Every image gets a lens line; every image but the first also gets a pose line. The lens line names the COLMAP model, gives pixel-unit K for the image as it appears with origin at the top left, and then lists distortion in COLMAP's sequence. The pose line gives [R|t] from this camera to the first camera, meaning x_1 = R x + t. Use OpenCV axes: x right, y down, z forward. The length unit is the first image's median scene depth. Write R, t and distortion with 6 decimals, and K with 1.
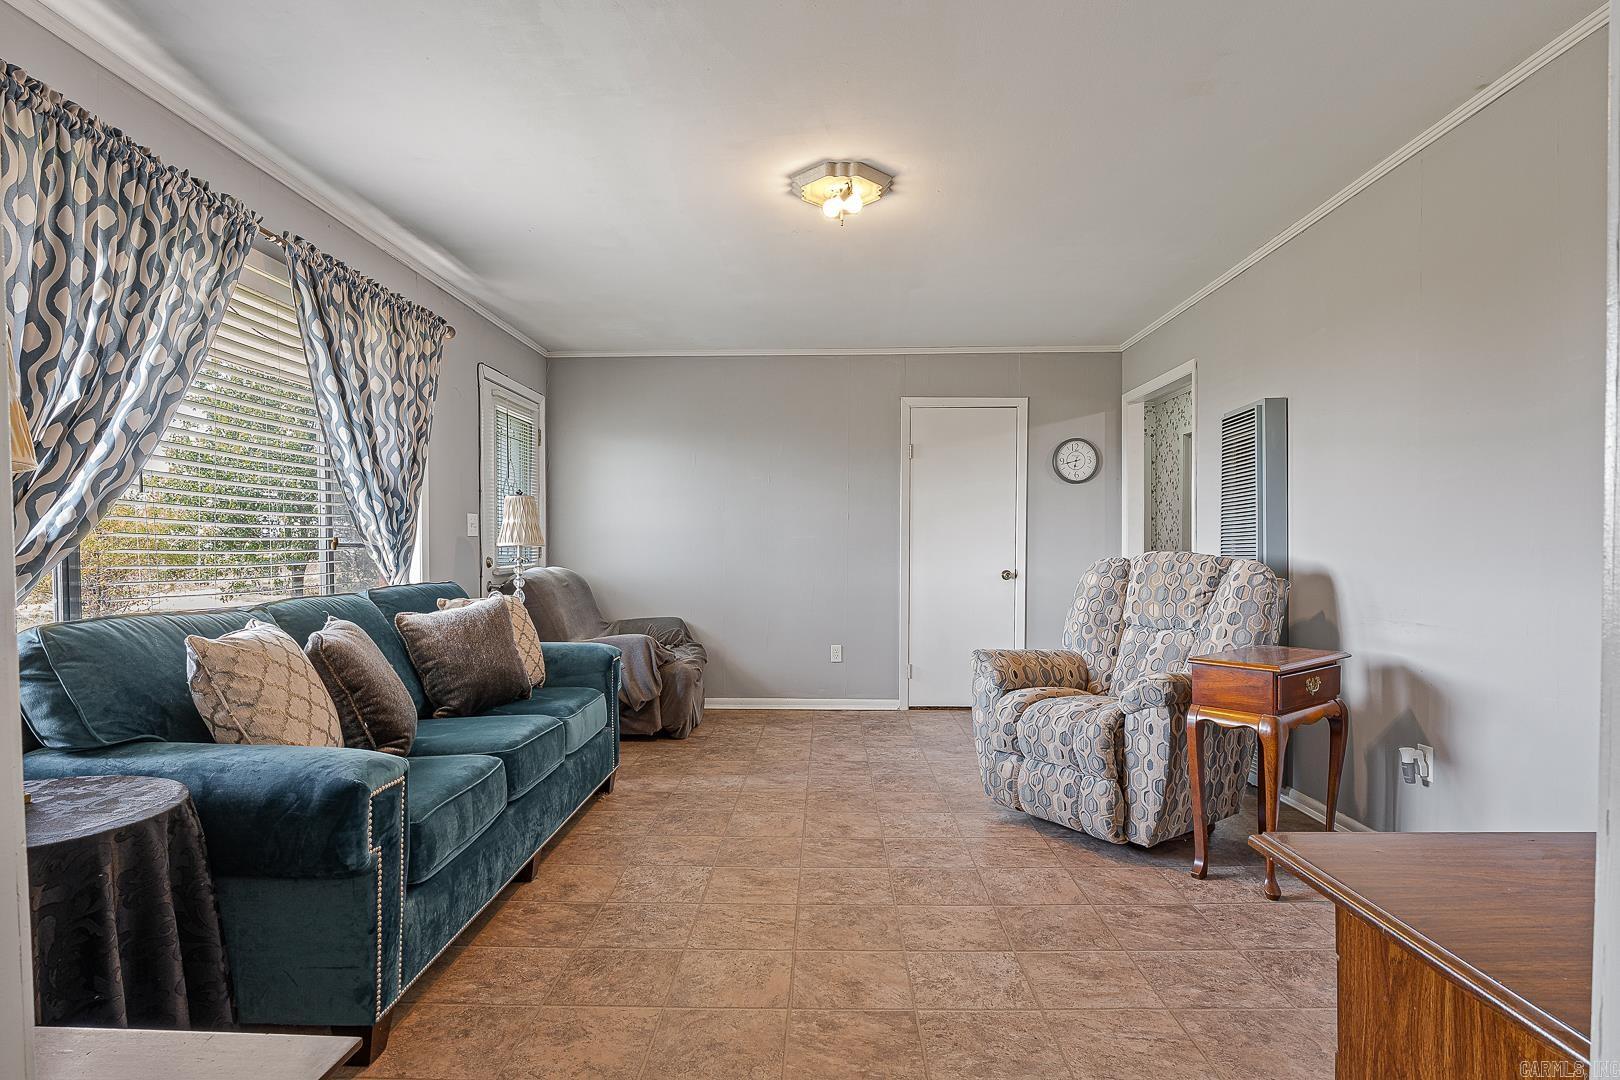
lens RADIAL K [[854.8, 0, 766.5], [0, 854.8, 563.0], [0, 0, 1]] dist [0.003724, -0.004885]
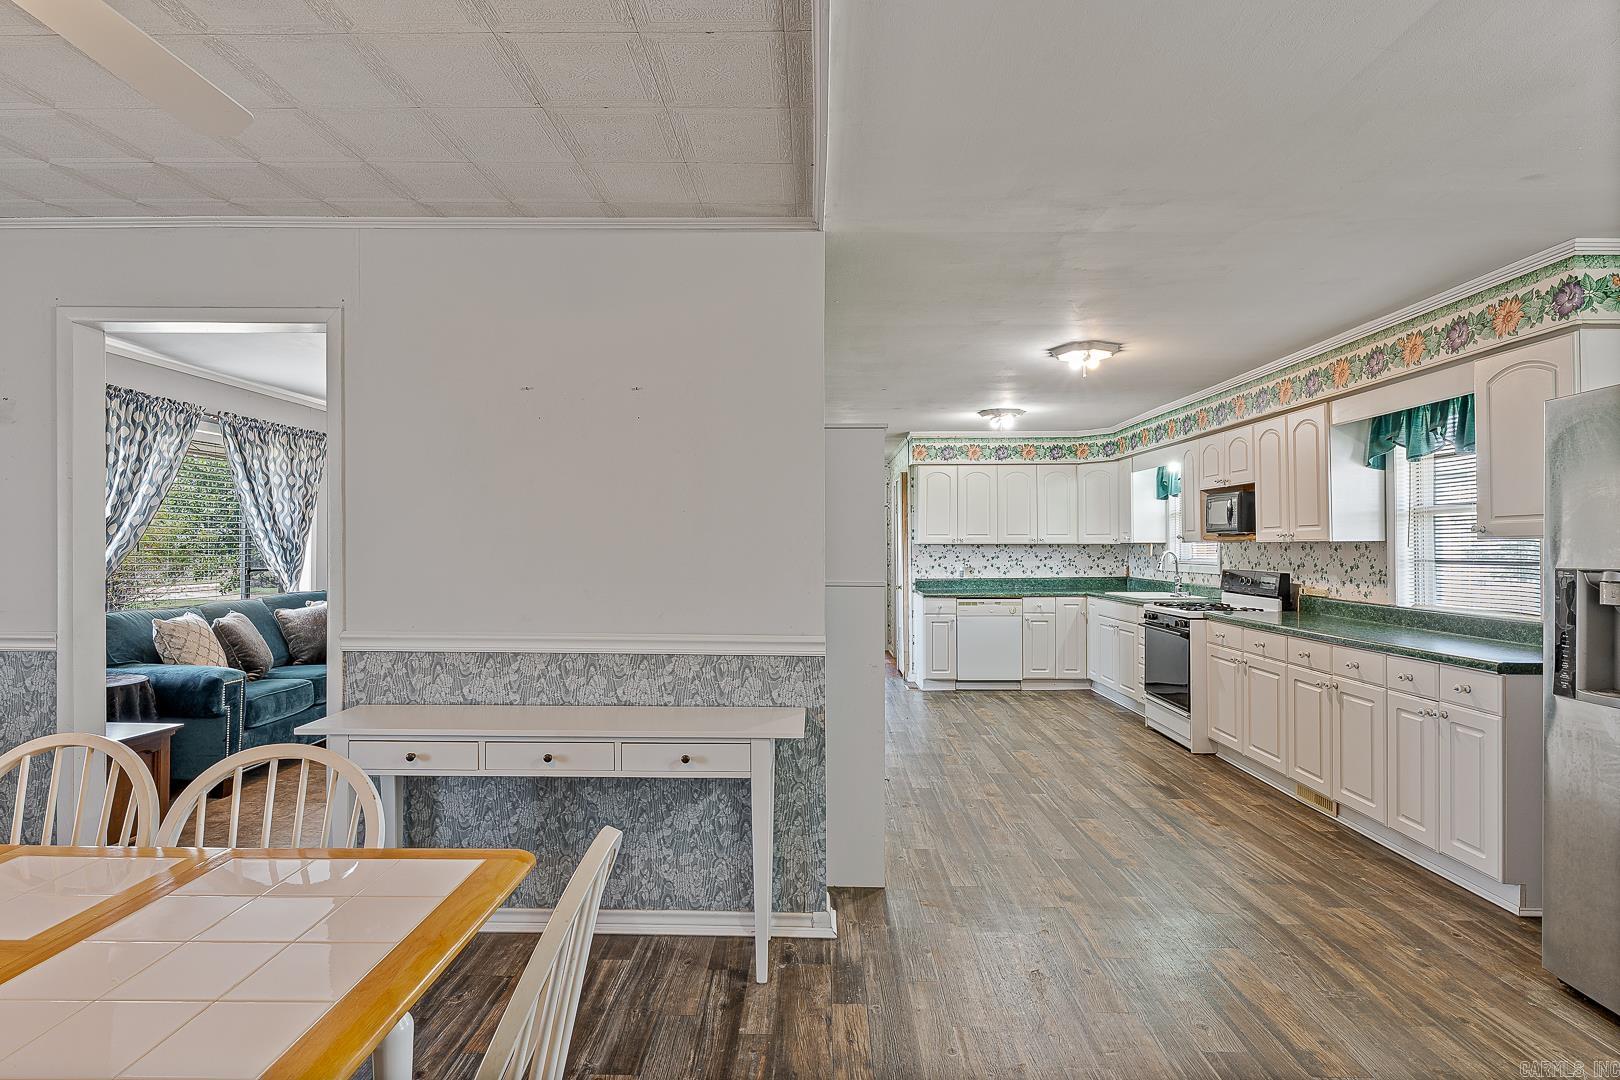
lens RADIAL K [[854.8, 0, 798.6], [0, 854.8, 533.8], [0, 0, 1]] dist [0.003724, -0.004885]
pose [[0.999860, 0.010965, 0.012613, 0.918170], [-0.010603, 0.999540, -0.028417, -0.087321], [-0.012918, 0.028279, 0.999517, -1.191063]]
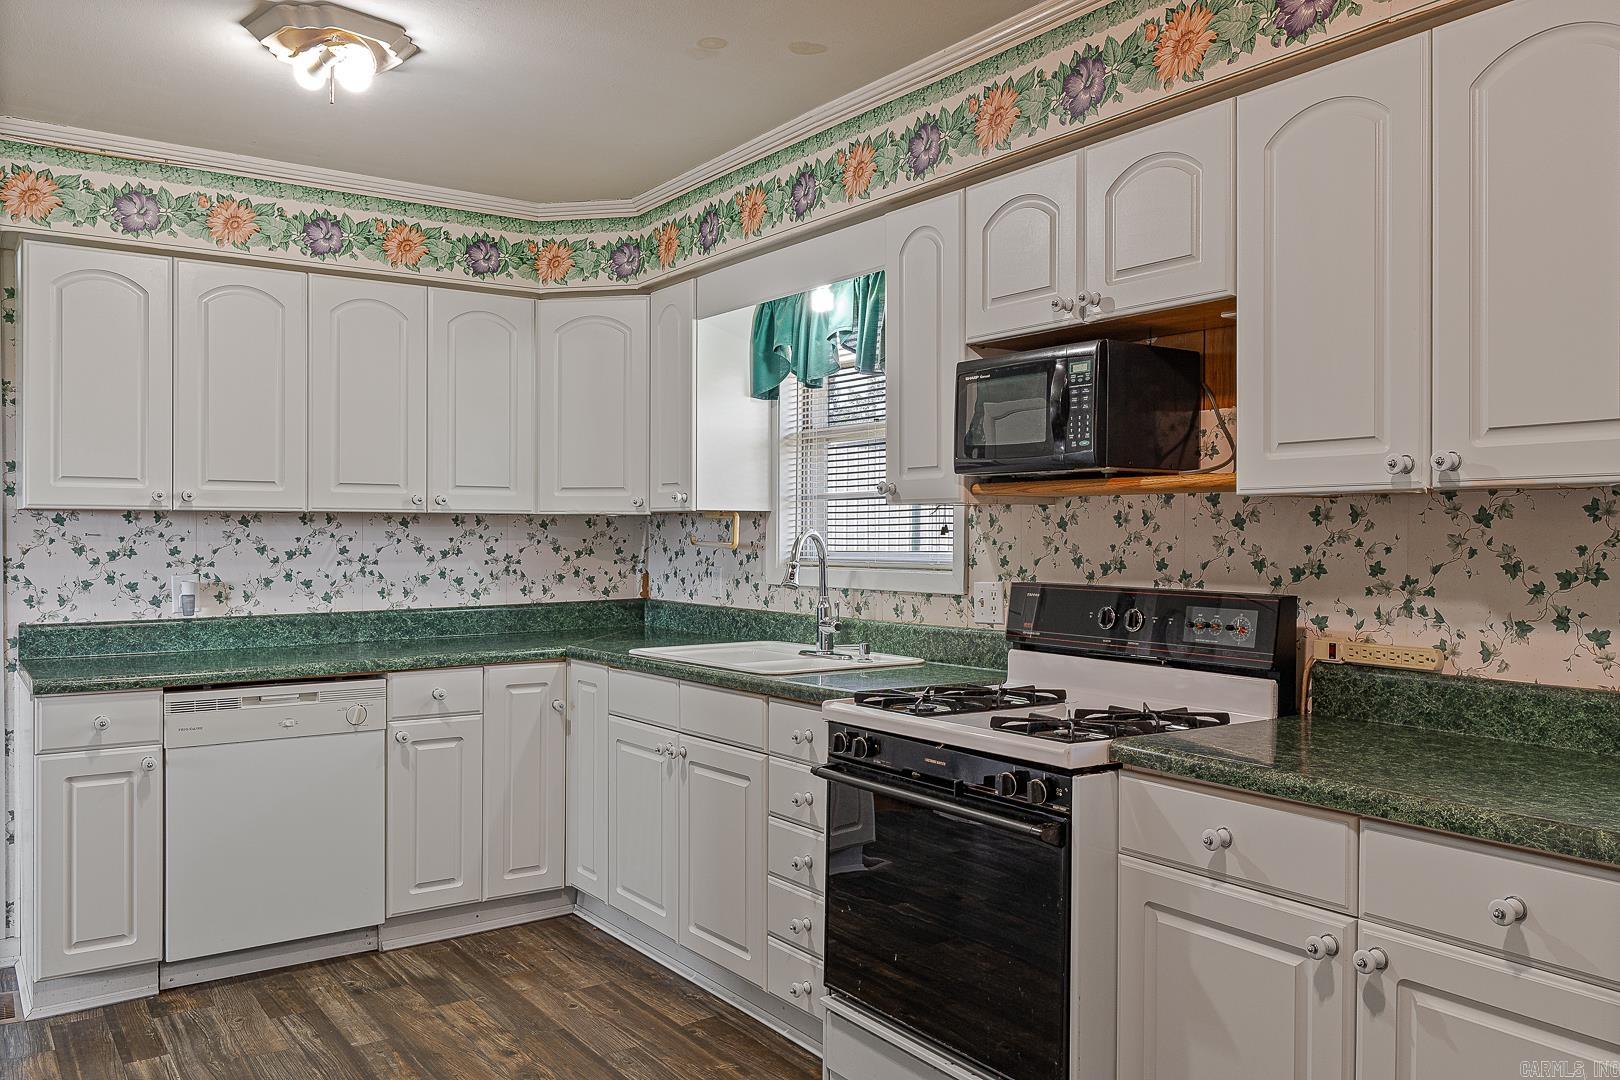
lens RADIAL K [[1269.6, 0, 812.5], [0, 1269.6, 529.9], [0, 0, 1]] dist [0.016111, -0.000565]
pose [[0.804380, 0.016484, 0.593886, 1.313152], [-0.002545, 0.999701, -0.024300, -0.089030], [-0.594109, 0.018035, 0.804182, 0.544060]]
